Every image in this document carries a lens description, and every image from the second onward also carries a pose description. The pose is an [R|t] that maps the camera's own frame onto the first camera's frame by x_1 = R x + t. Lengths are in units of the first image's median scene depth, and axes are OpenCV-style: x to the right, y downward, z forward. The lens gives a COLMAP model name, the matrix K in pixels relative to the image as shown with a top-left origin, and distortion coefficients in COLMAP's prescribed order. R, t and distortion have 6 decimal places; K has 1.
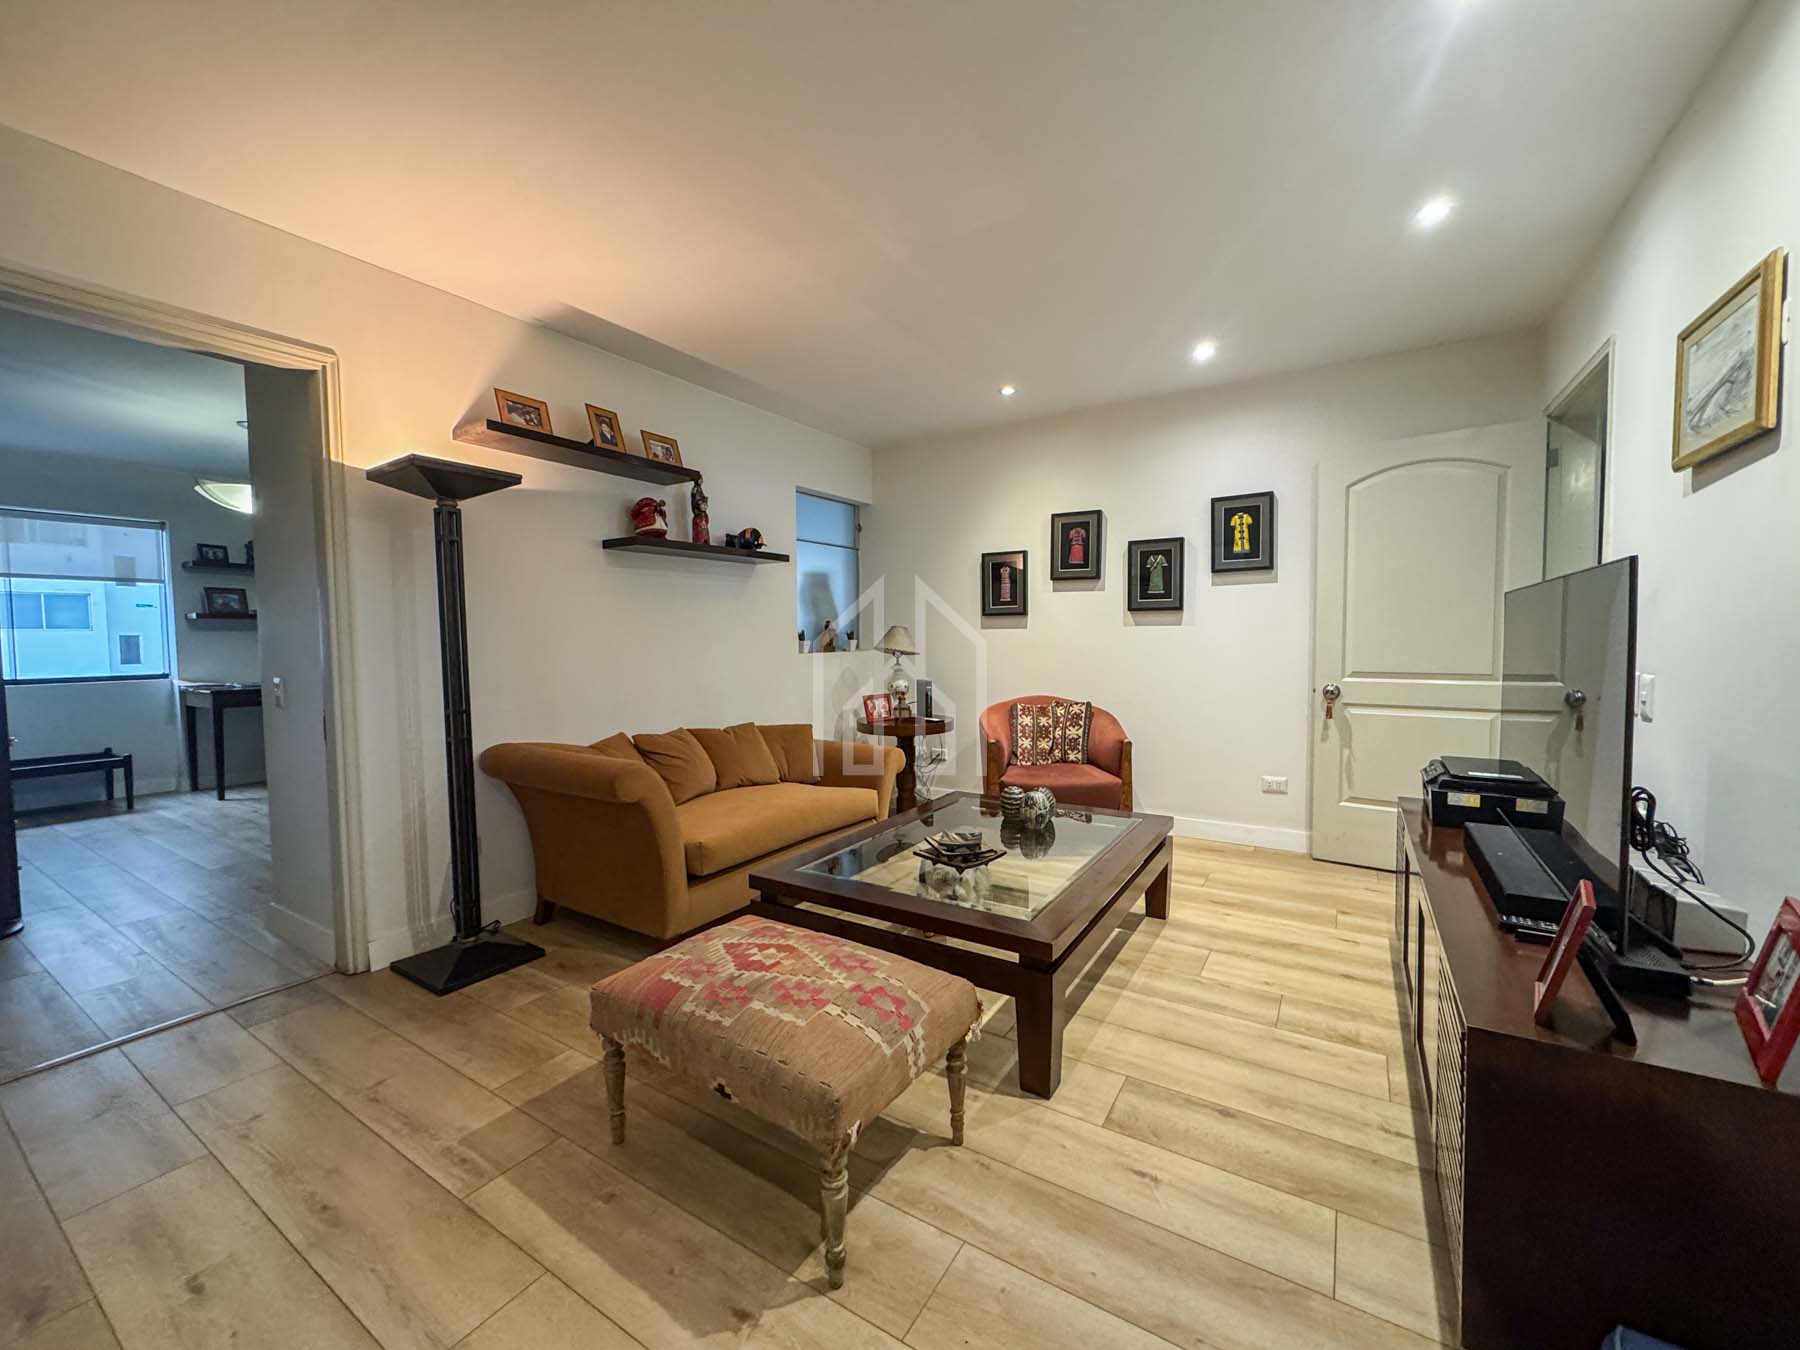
lens RADIAL K [[724.1, 0, 896.4], [0, 724.1, 667.1], [0, 0, 1]] dist [-0.002910, -0.000343]
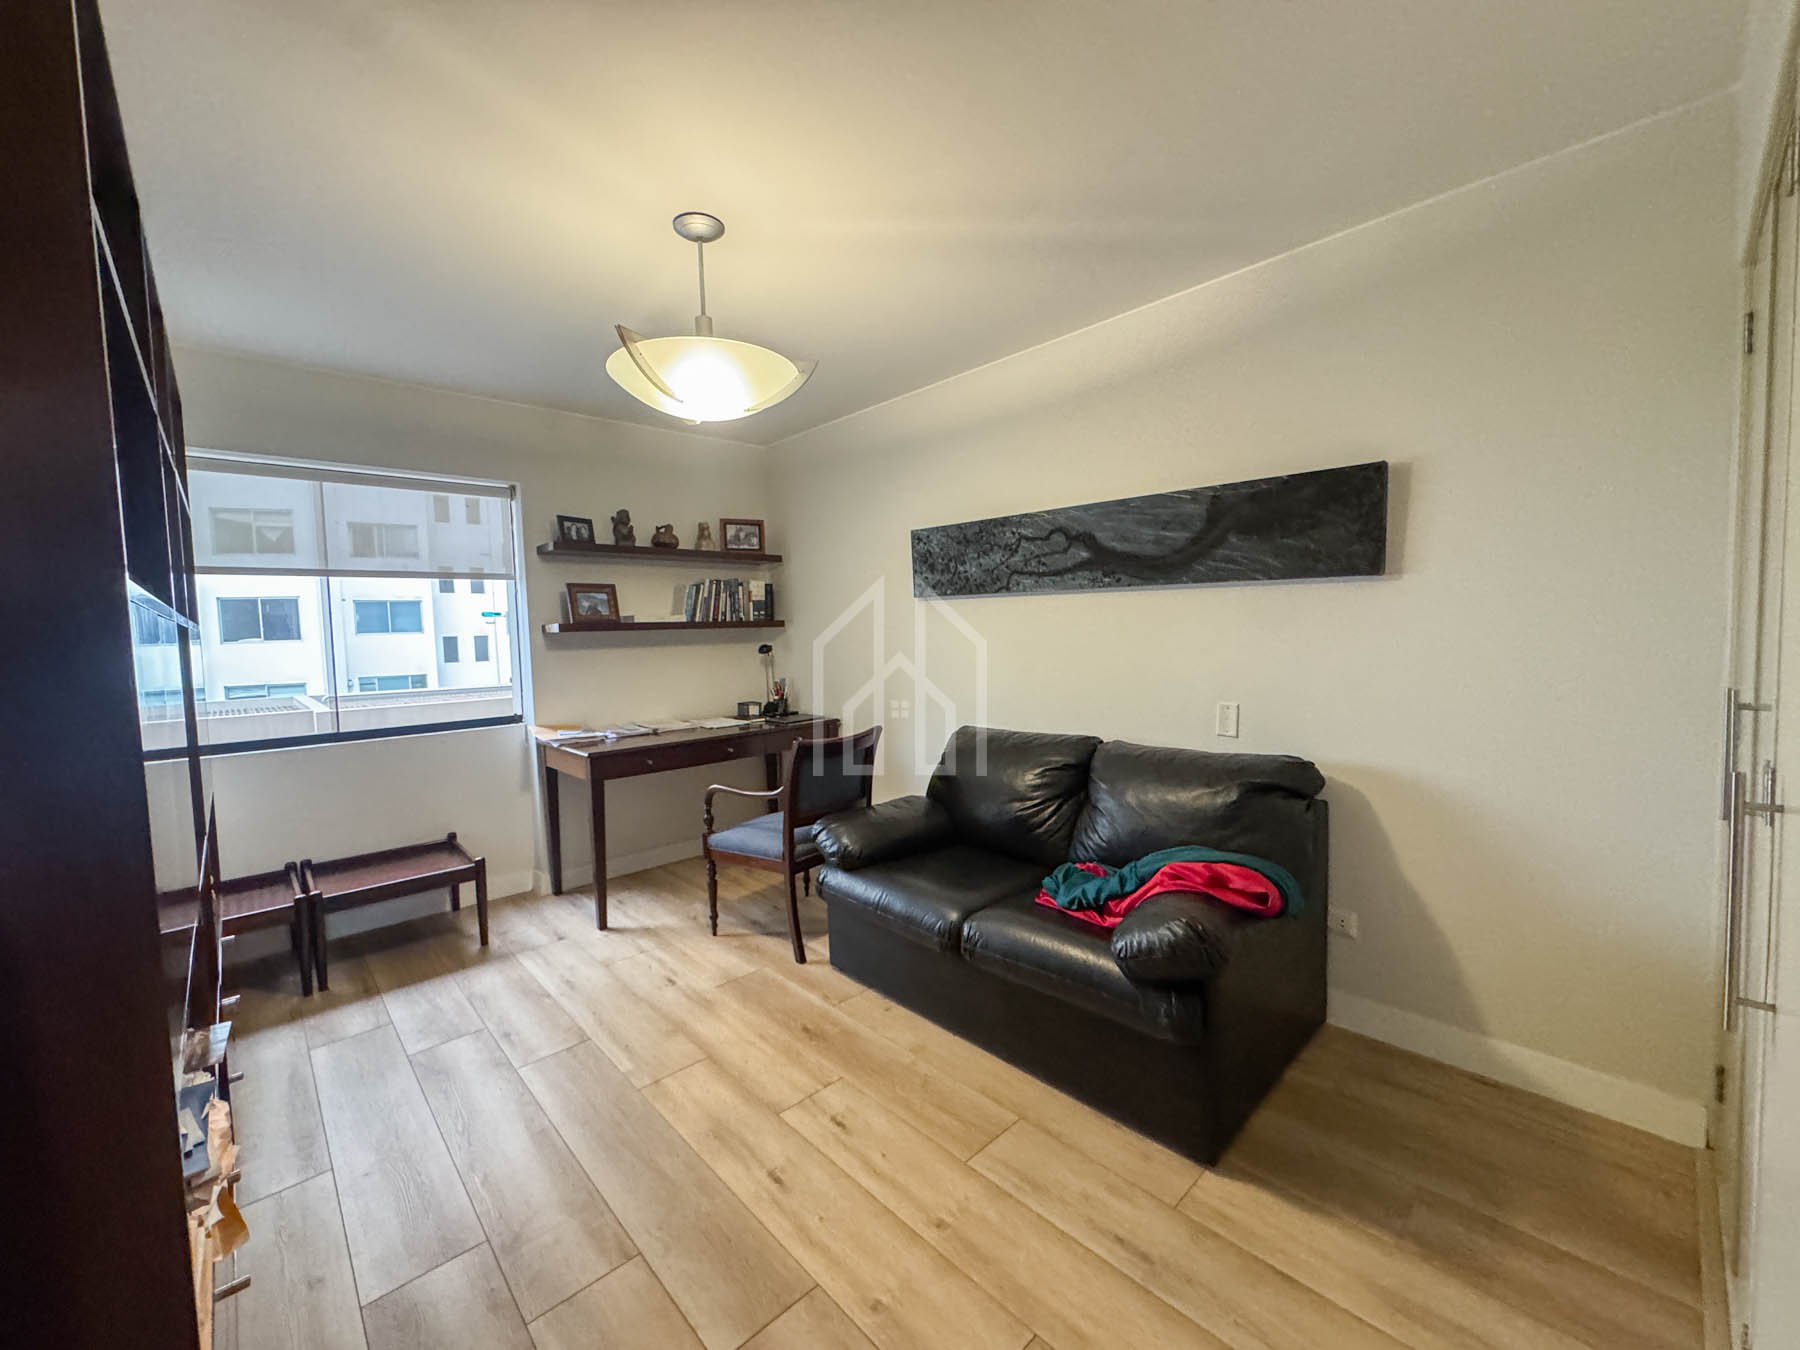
lens RADIAL K [[724.1, 0, 892.2], [0, 724.1, 670.0], [0, 0, 1]] dist [-0.002910, -0.000343]
pose [[0.964891, -0.001352, -0.262648, -0.508578], [0.006929, 0.999770, 0.020306, -0.044088], [0.262561, -0.021413, 0.964678, 0.451794]]
